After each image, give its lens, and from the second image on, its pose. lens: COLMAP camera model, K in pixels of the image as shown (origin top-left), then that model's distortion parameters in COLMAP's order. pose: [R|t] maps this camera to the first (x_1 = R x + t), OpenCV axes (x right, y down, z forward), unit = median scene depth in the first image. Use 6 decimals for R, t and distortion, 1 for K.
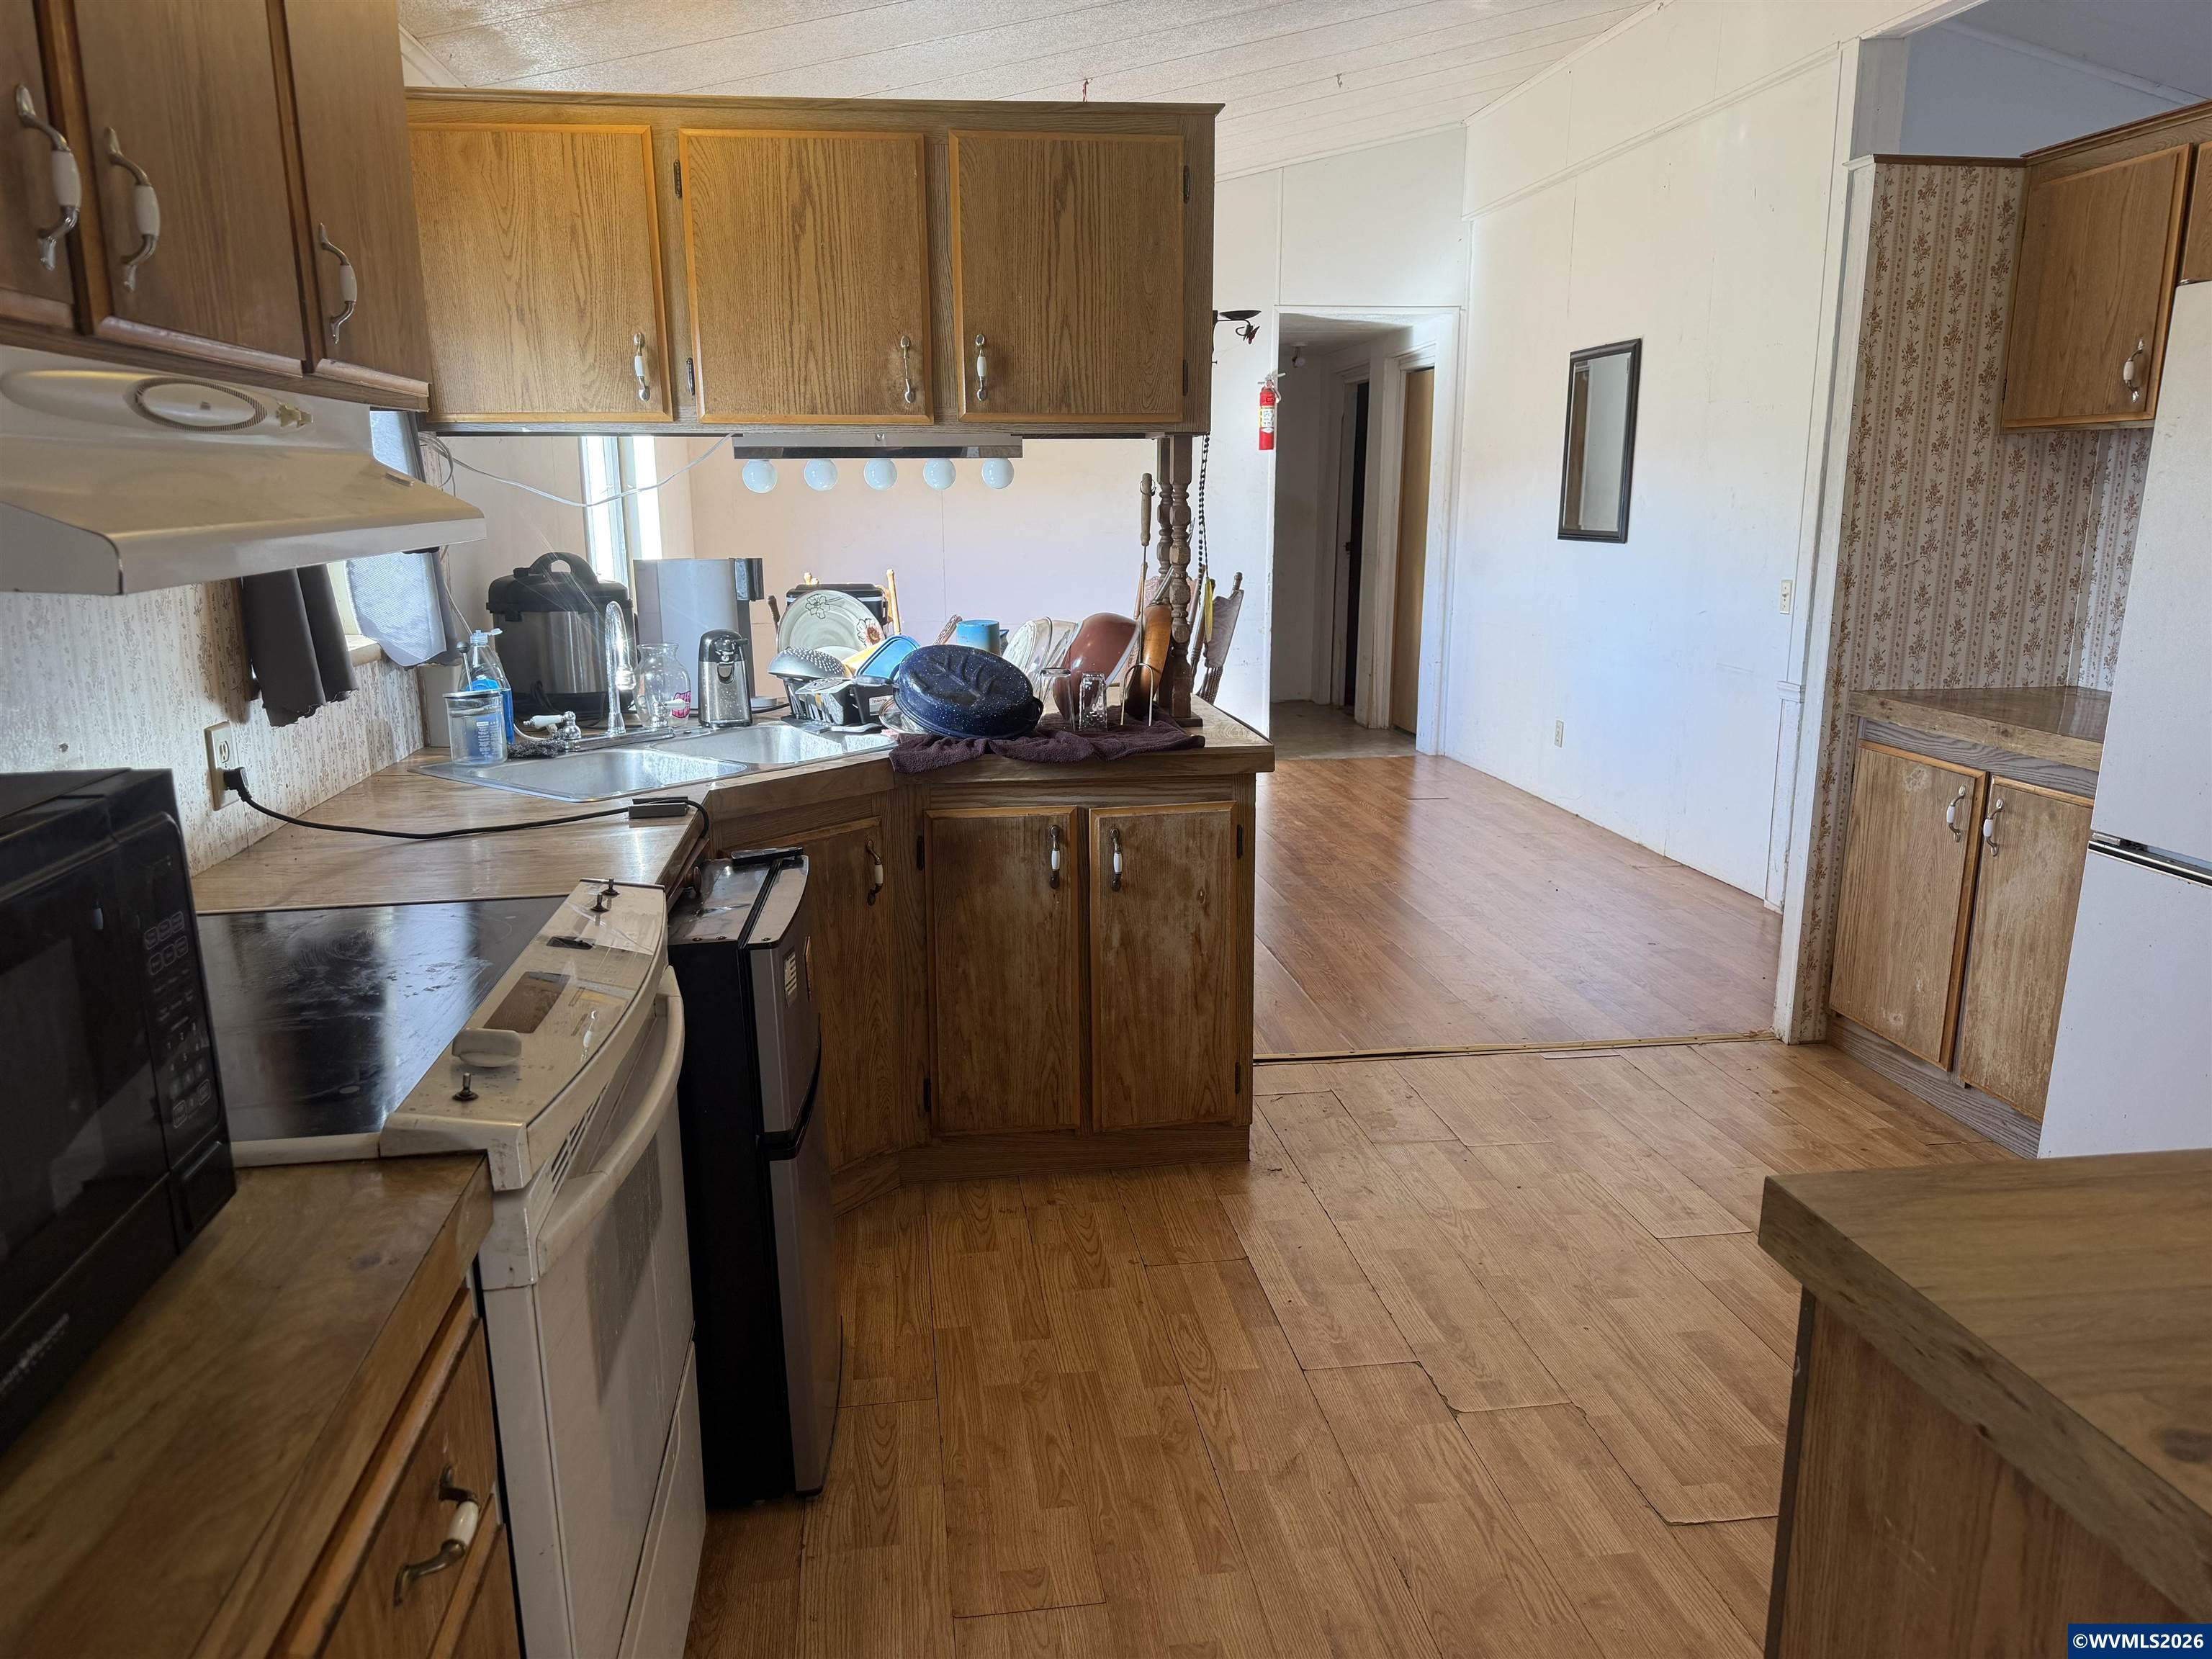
lens RADIAL K [[1515.8, 0, 1106.0], [0, 1515.8, 829.5], [0, 0, 1]] dist [0.004999, 0.000476]
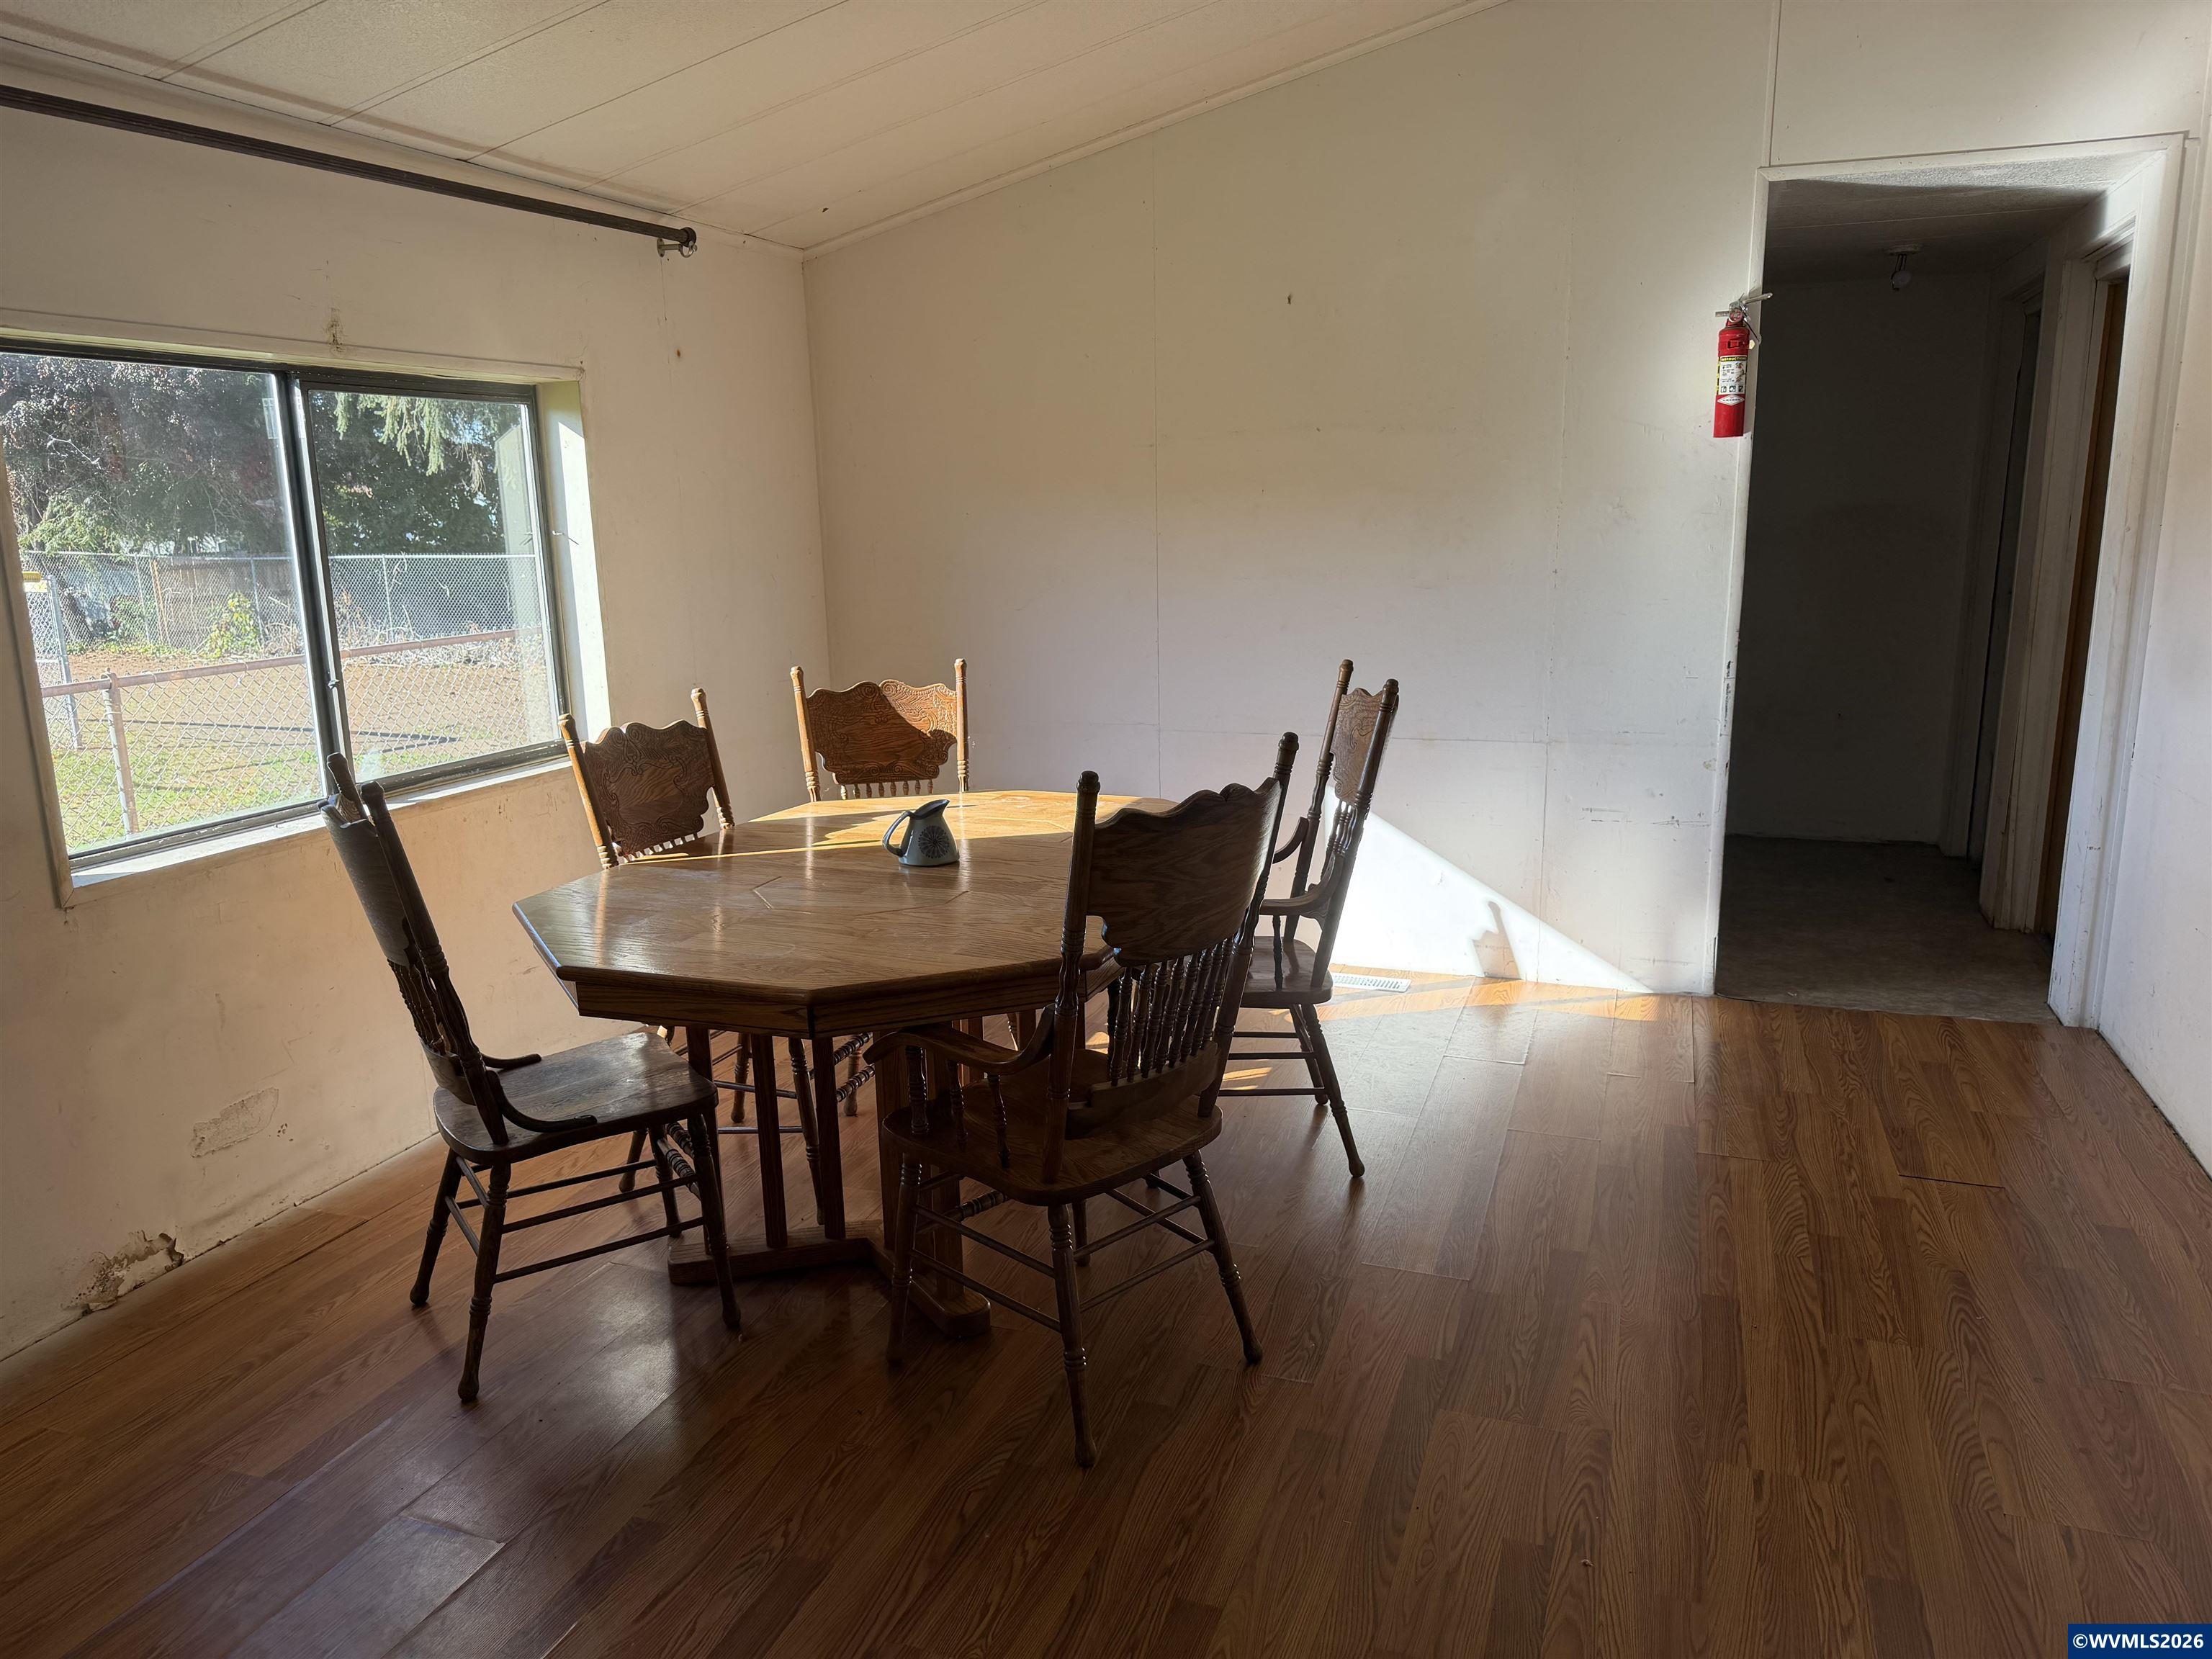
lens RADIAL K [[1538.4, 0, 1106.0], [0, 1538.4, 829.5], [0, 0, 1]] dist [-0.003083, -0.002170]
pose [[0.888915, 0.077154, -0.451528, 0.156342], [-0.081239, 0.996641, 0.010365, -0.094657], [0.450811, 0.027468, 0.892197, 0.397654]]
